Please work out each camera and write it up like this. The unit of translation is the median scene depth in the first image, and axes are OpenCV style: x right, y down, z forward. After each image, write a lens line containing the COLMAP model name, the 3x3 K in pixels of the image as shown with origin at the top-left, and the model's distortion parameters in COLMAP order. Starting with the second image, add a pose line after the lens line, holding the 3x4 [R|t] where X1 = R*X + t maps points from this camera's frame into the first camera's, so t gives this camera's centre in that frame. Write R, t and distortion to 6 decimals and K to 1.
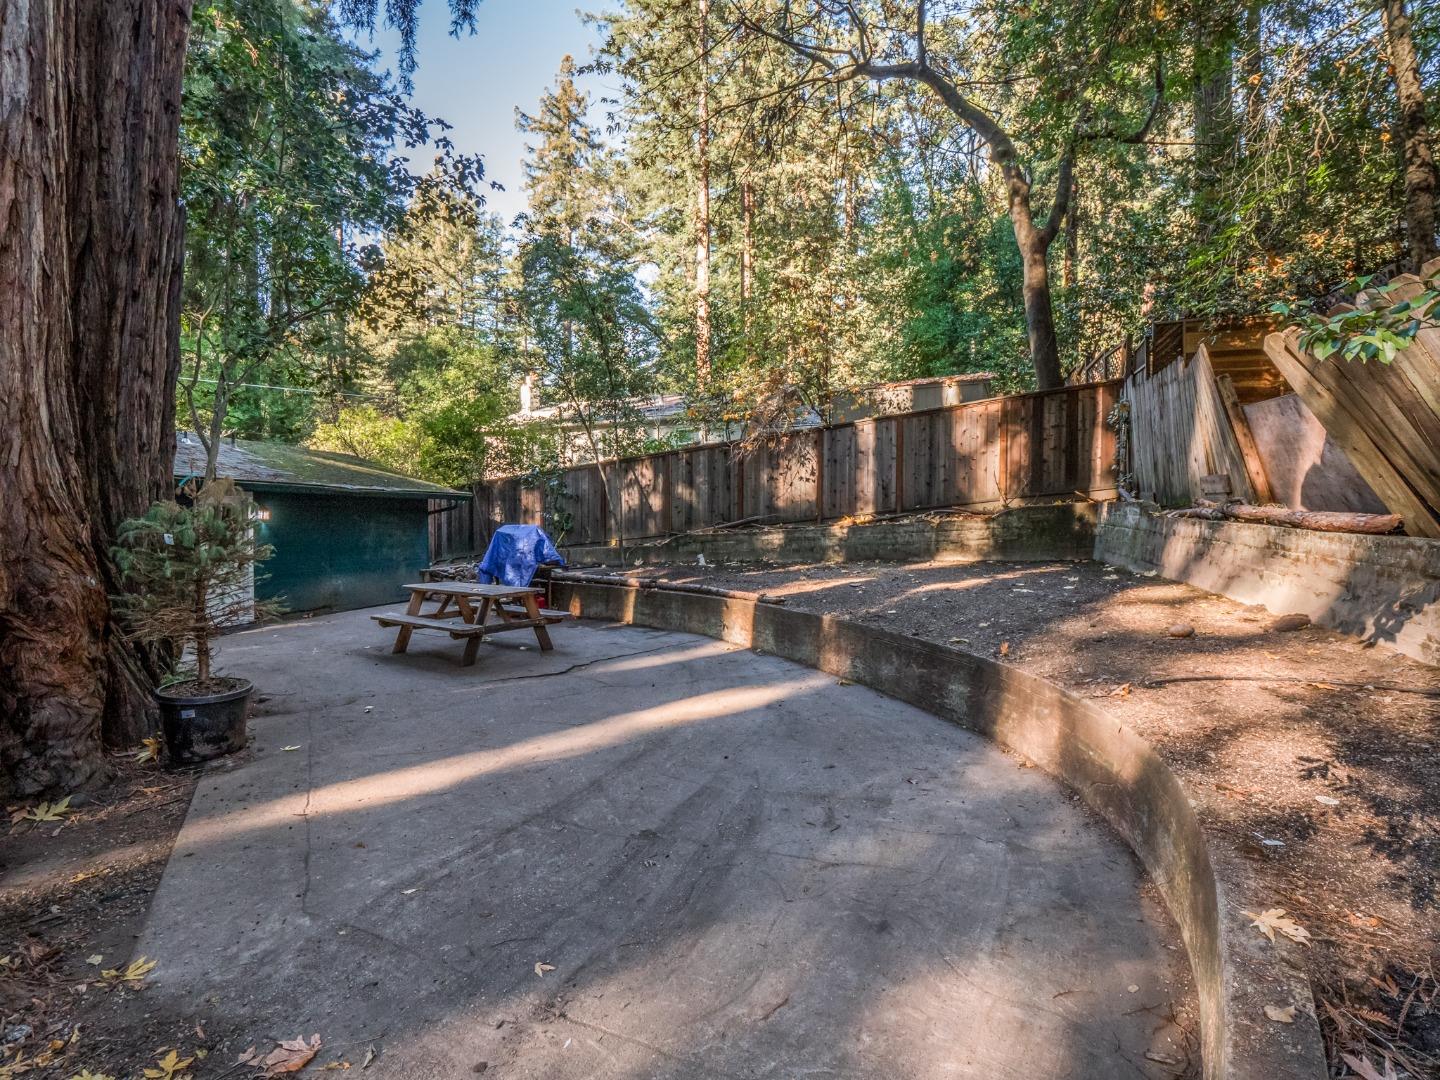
lens RADIAL K [[704.8, 0, 714.2], [0, 704.8, 533.4], [0, 0, 1]] dist [-0.014452, -0.000623]
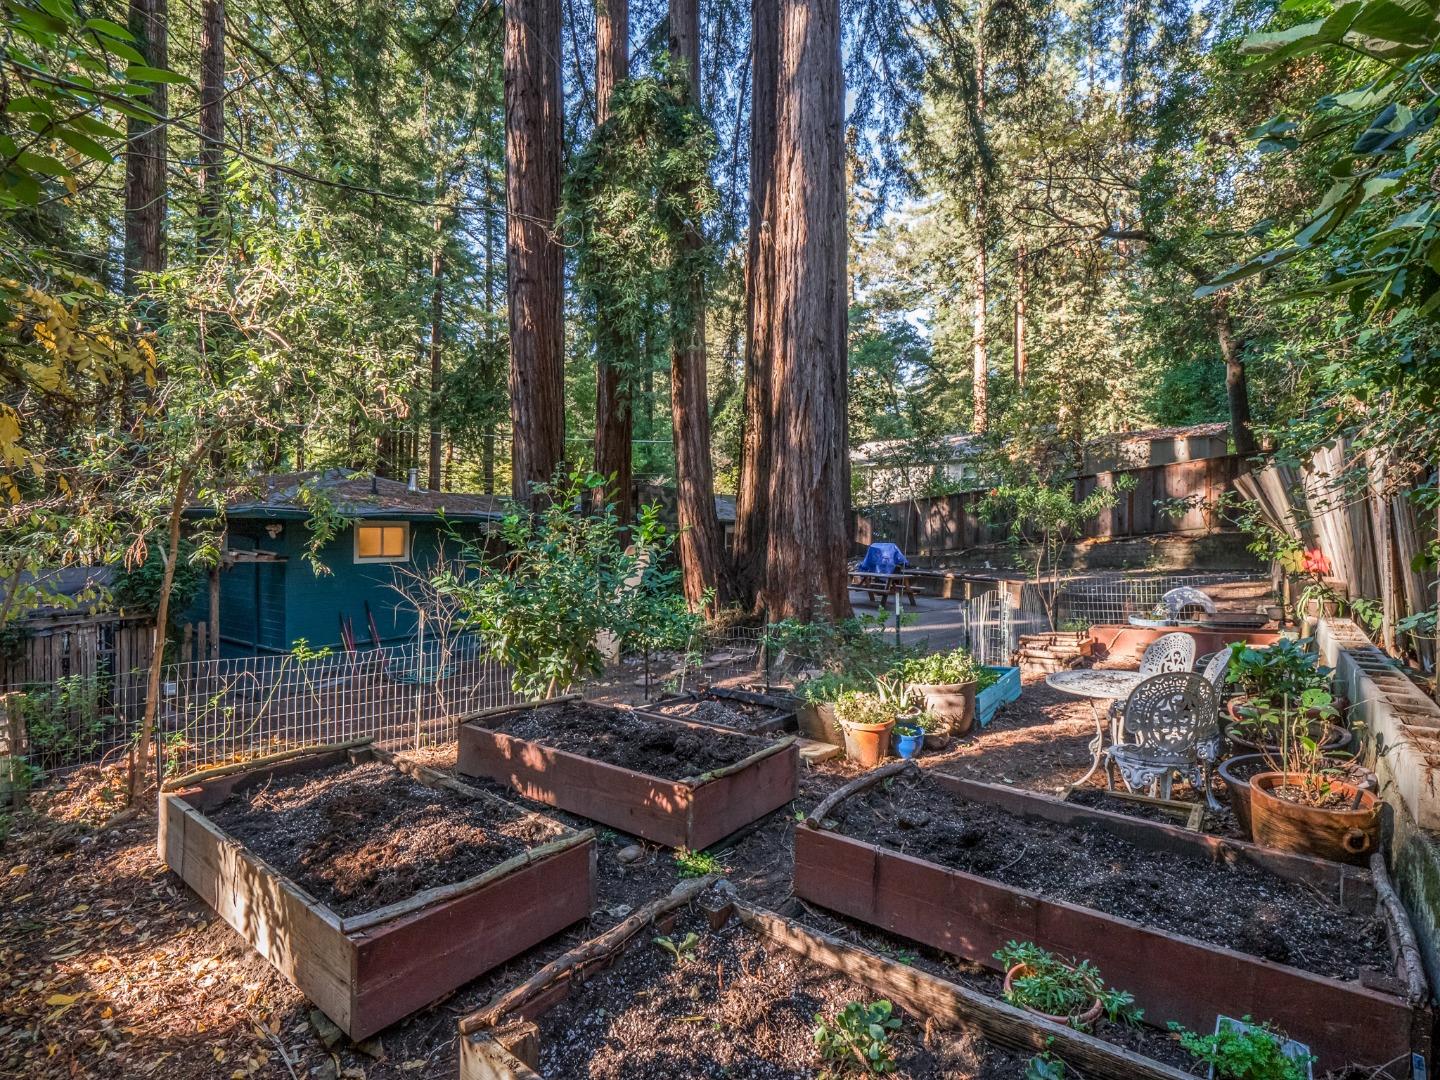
lens RADIAL K [[704.8, 0, 721.2], [0, 704.8, 541.7], [0, 0, 1]] dist [-0.014452, -0.000623]
pose [[0.937693, 0.007099, -0.347392, -0.026671], [-0.007515, 0.999972, 0.000152, -0.010007], [0.347383, 0.002468, 0.937720, -0.619985]]
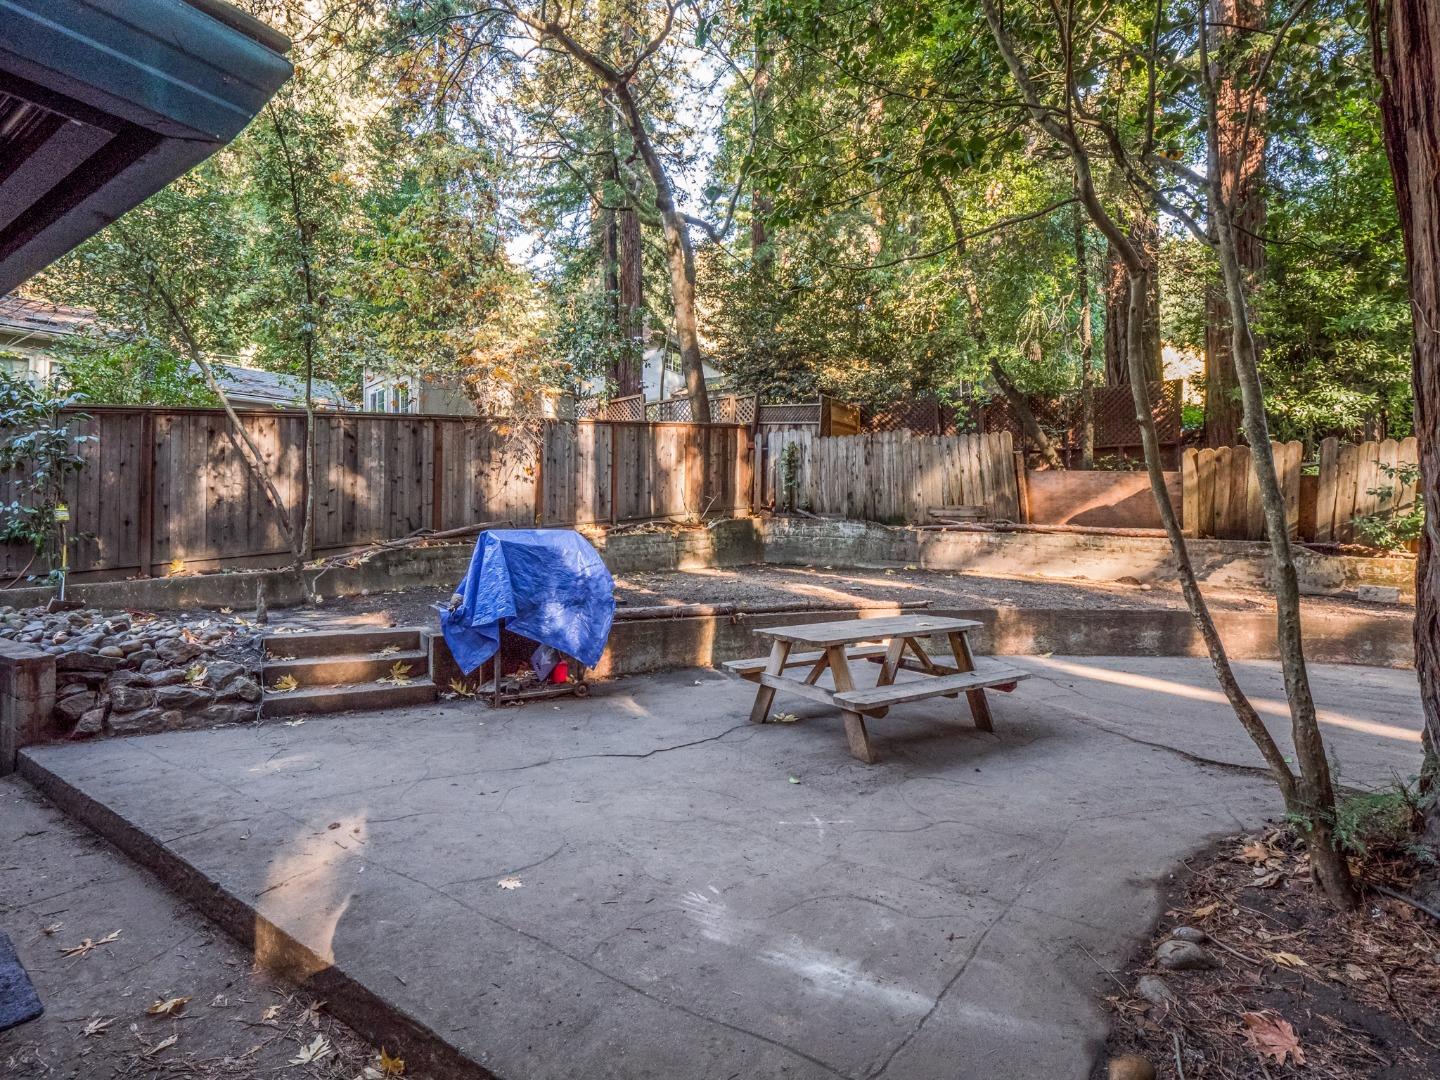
lens RADIAL K [[704.8, 0, 717.5], [0, 704.8, 536.1], [0, 0, 1]] dist [-0.014452, -0.000623]
pose [[0.320087, 0.004118, 0.947379, -0.570101], [0.010534, 0.999913, -0.007905, -0.001250], [-0.947329, 0.012510, 0.320016, 0.526667]]
